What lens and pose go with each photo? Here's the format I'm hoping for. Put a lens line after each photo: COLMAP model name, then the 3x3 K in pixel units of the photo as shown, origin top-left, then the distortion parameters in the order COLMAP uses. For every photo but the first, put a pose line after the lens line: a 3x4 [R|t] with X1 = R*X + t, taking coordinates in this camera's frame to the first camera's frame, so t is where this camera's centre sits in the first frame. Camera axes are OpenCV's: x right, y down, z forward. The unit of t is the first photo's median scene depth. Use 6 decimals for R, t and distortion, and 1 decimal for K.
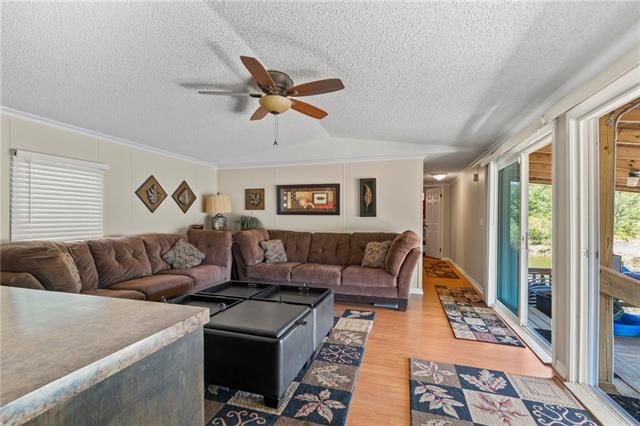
lens RADIAL K [[287.4, 0, 321.1], [0, 287.4, 213.8], [0, 0, 1]] dist [-0.005953, 0.000072]
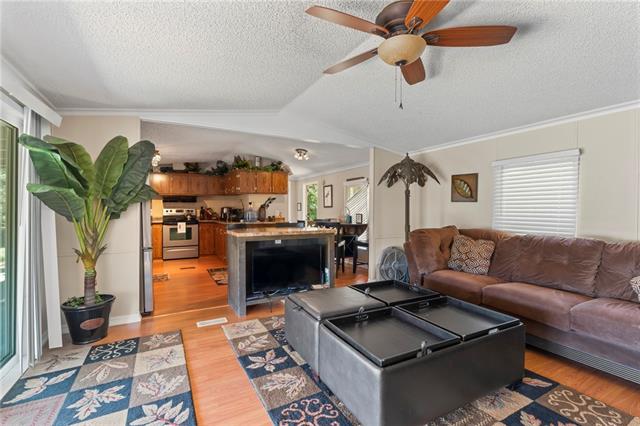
lens RADIAL K [[287.4, 0, 320.0], [0, 287.4, 210.0], [0, 0, 1]] dist [-0.005953, 0.000072]
pose [[-0.698749, 0.000418, -0.715367, 0.685250], [-0.004547, 0.999977, 0.005026, 0.002413], [0.715352, 0.006764, -0.698731, 1.931357]]
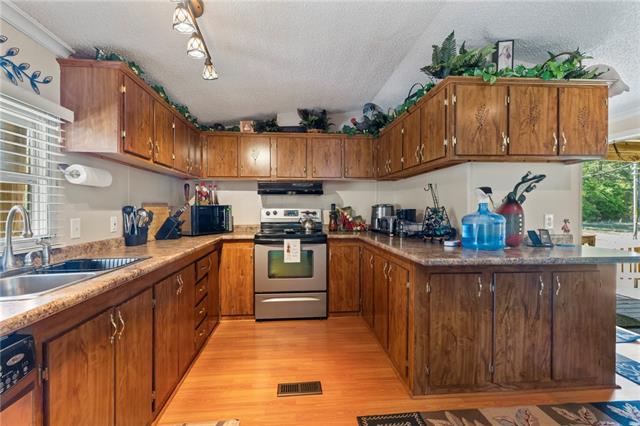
lens RADIAL K [[287.4, 0, 318.3], [0, 287.4, 211.0], [0, 0, 1]] dist [-0.005953, 0.000072]
pose [[-0.928557, -0.001057, -0.371189, 0.428546], [-0.003888, 0.999969, 0.006877, 0.006500], [0.371170, 0.007829, -0.928532, 1.301567]]
